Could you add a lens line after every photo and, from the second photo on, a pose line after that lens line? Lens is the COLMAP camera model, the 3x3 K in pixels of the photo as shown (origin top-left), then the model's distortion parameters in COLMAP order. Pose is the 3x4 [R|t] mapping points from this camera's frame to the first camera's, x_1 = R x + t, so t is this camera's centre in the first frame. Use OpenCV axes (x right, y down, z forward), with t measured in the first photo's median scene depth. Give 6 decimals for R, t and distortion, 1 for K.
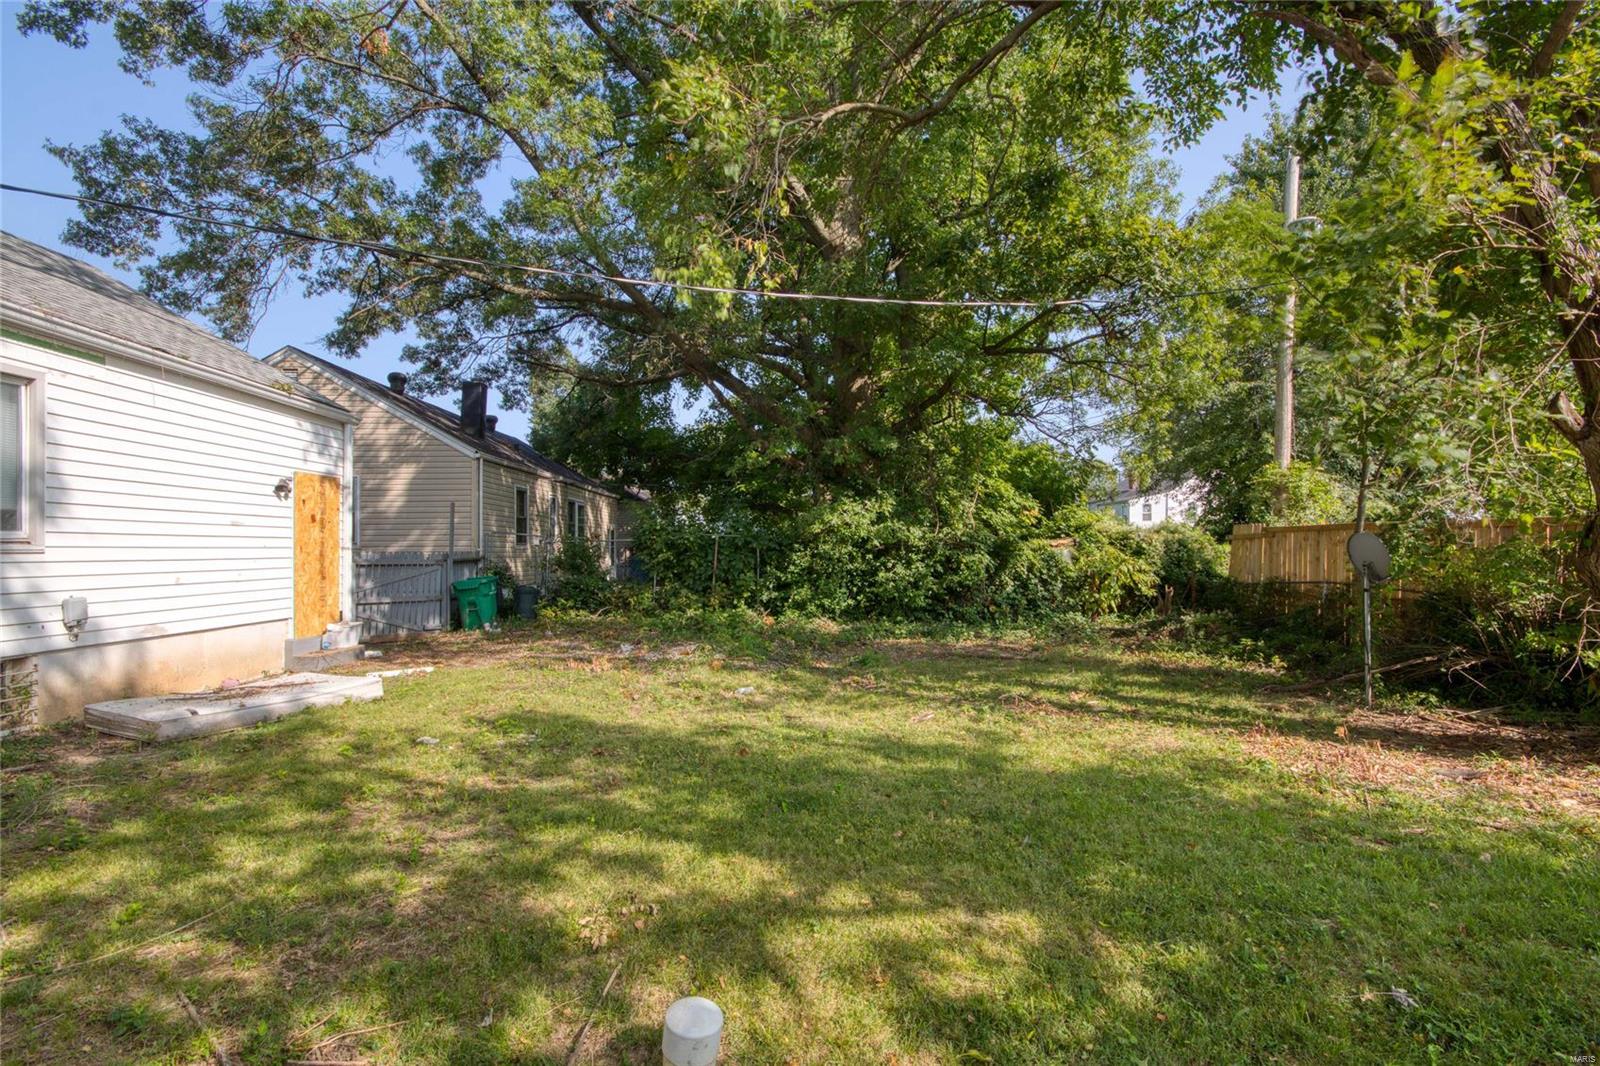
lens RADIAL K [[731.3, 0, 800.0], [0, 731.3, 533.0], [0, 0, 1]] dist [-0.017310, -0.000251]
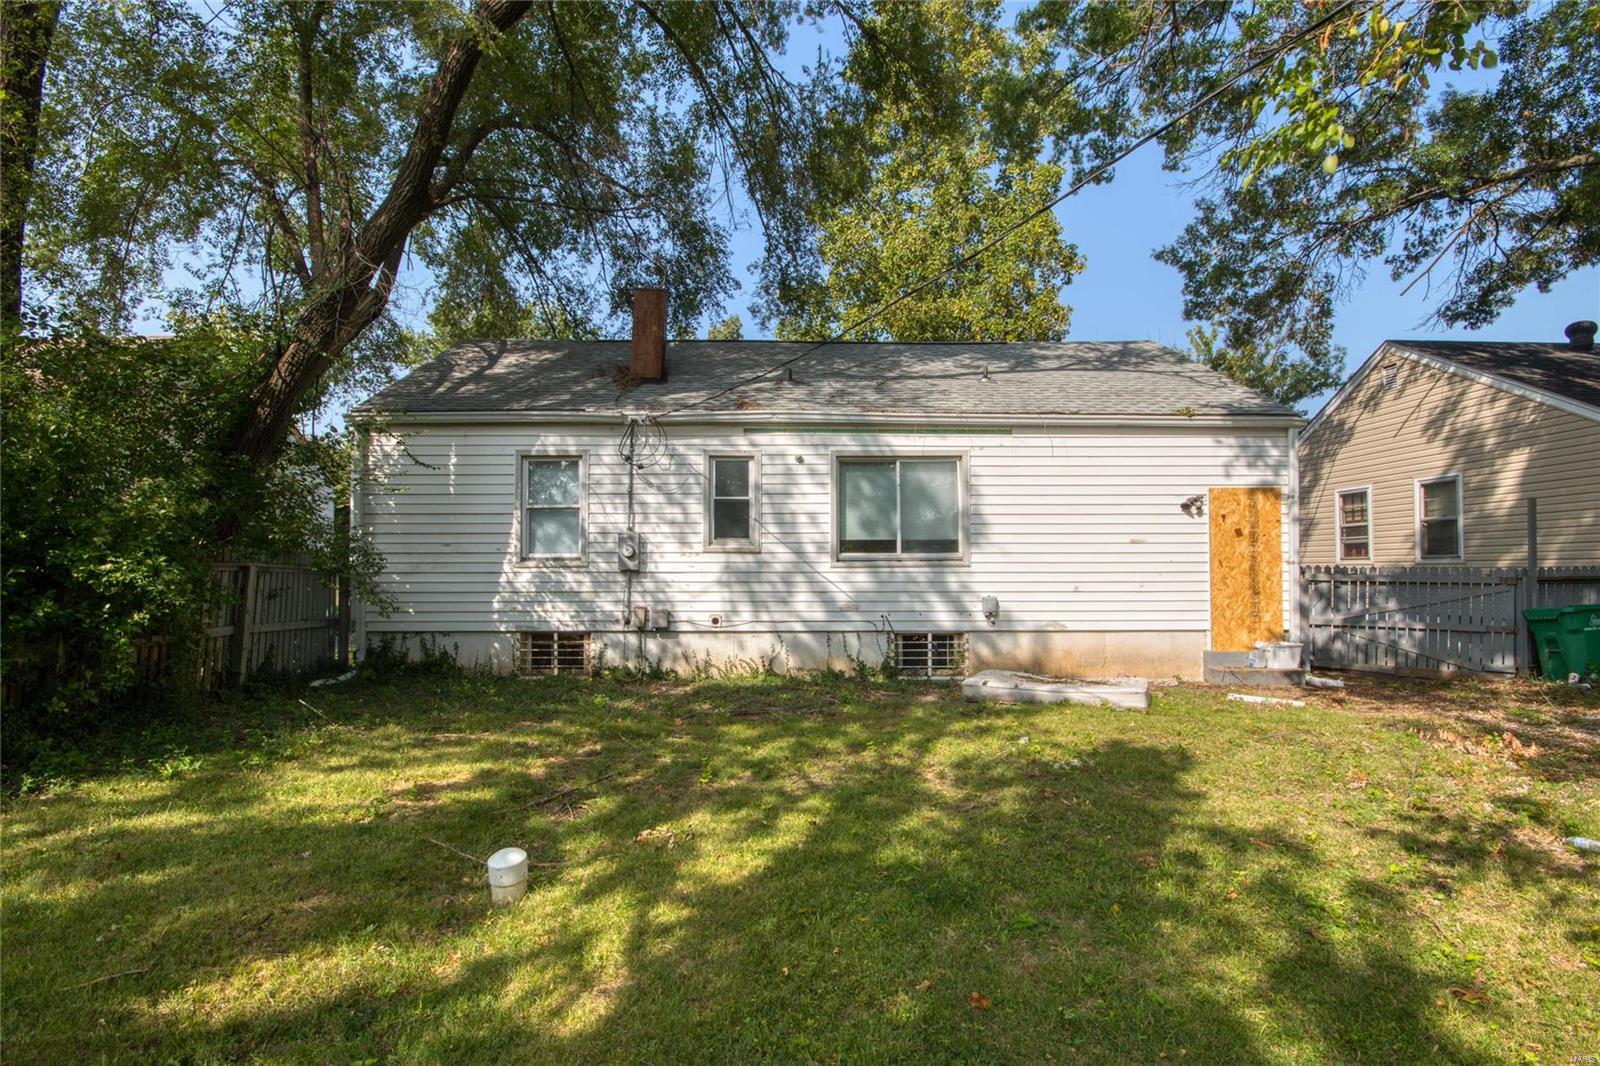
lens RADIAL K [[764.4, 0, 808.5], [0, 764.4, 543.9], [0, 0, 1]] dist [0.003438, -0.000926]
pose [[0.007887, -0.030798, -0.999495, 0.535541], [0.024577, 0.999230, -0.030596, 0.018811], [0.999667, -0.024324, 0.008638, 0.575868]]
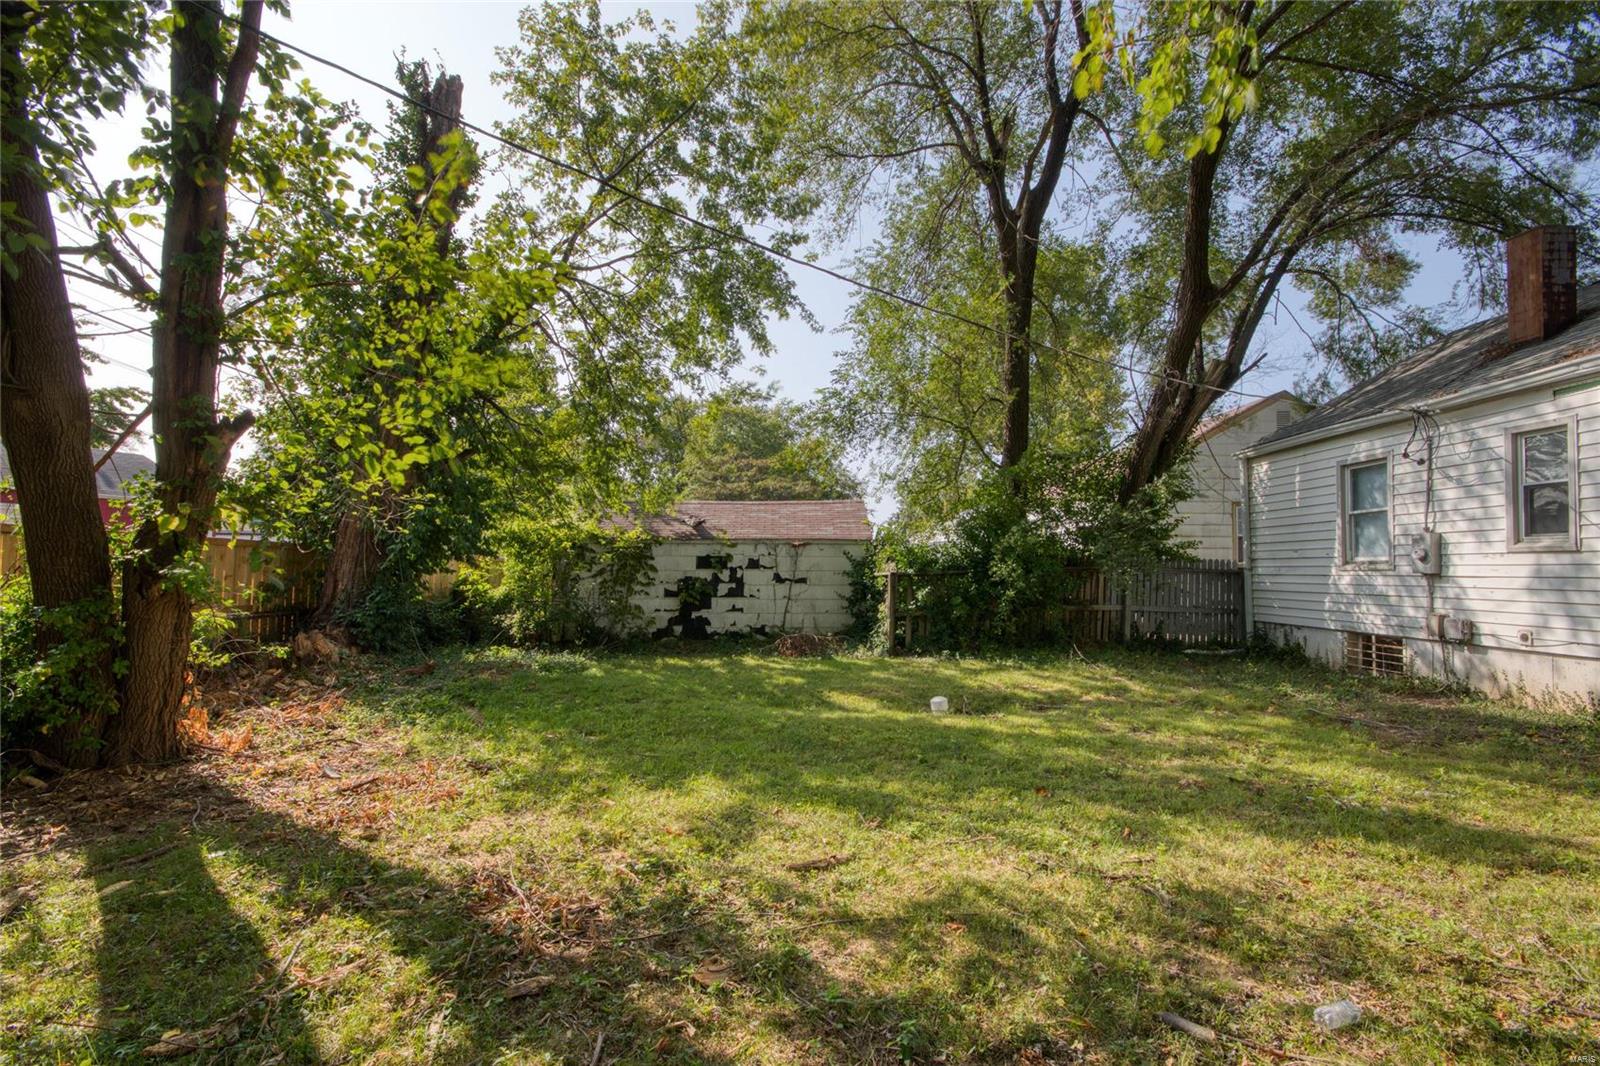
lens RADIAL K [[782.5, 0, 801.3], [0, 782.5, 546.0], [0, 0, 1]] dist [0.013635, -0.000510]
pose [[-0.999951, -0.006980, -0.007007, 0.186318], [-0.006591, 0.998515, -0.054076, 0.049731], [0.007374, -0.054027, -0.998512, 1.631380]]
